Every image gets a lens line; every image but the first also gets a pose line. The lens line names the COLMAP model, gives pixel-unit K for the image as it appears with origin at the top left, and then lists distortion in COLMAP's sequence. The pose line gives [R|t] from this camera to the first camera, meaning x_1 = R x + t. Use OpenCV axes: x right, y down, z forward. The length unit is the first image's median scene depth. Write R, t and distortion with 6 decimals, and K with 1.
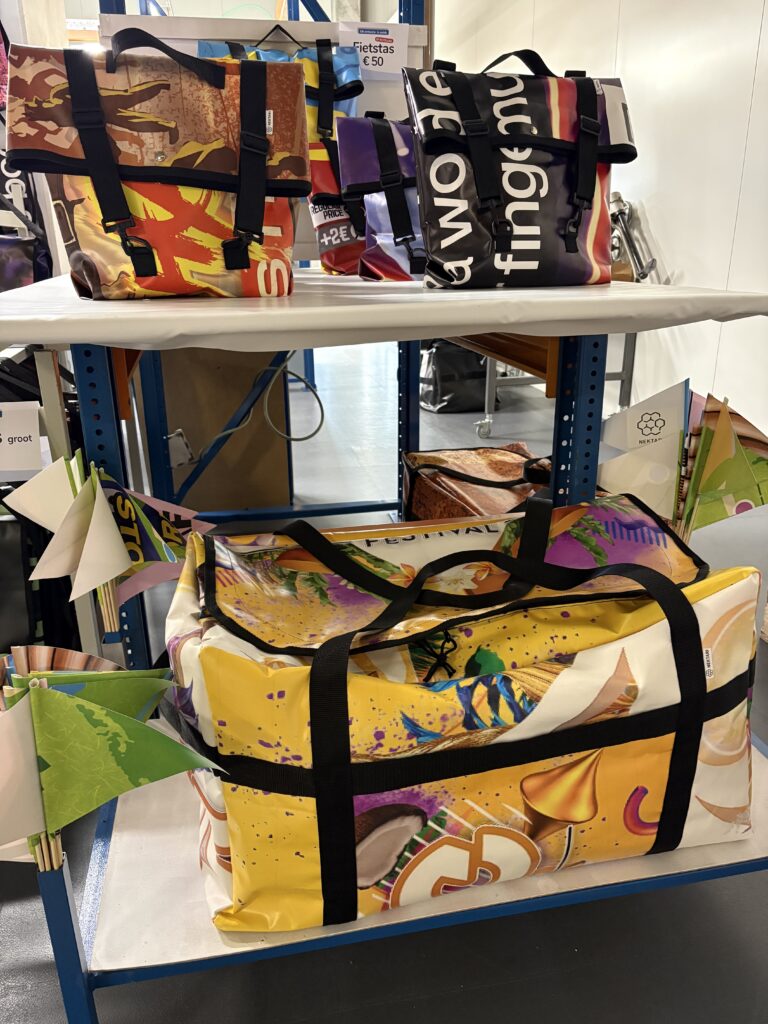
lens RADIAL K [[782.0, 0, 387.0], [0, 782.0, 518.5], [0, 0, 1]] dist [0.024387, -0.016652]
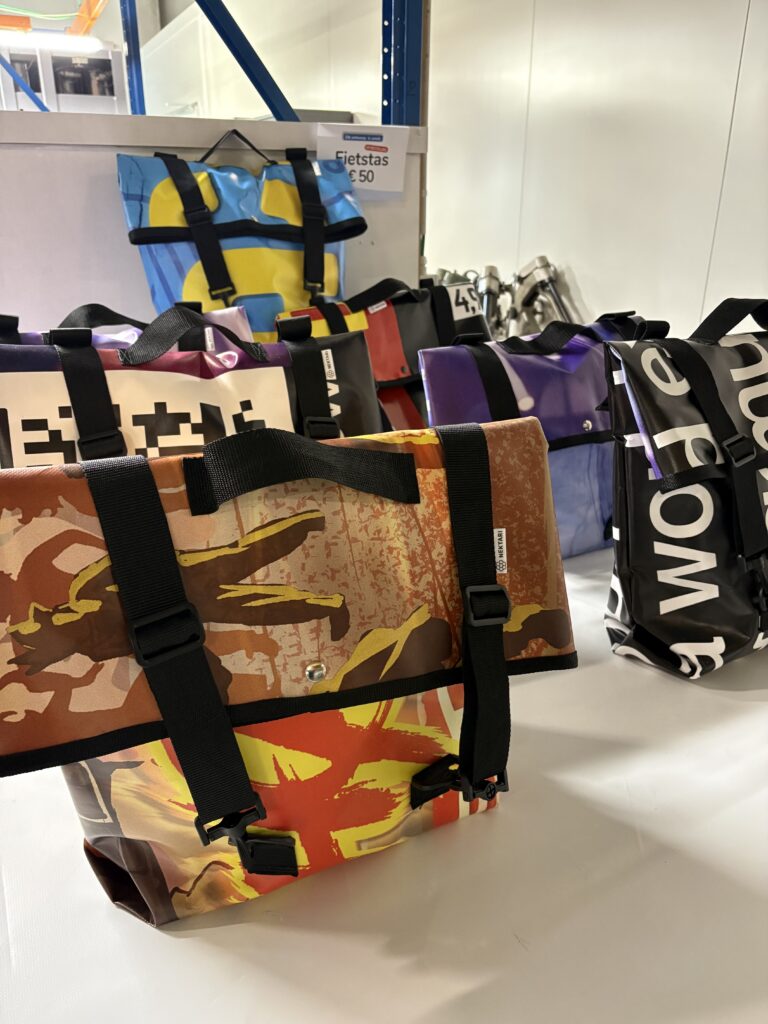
lens RADIAL K [[782.0, 0, 387.7], [0, 782.0, 505.0], [0, 0, 1]] dist [0.024387, -0.016652]
pose [[0.967409, -0.079892, 0.240285, -0.343827], [0.070787, 0.996416, 0.046302, -0.566820], [-0.243123, -0.027784, 0.969597, 0.526731]]
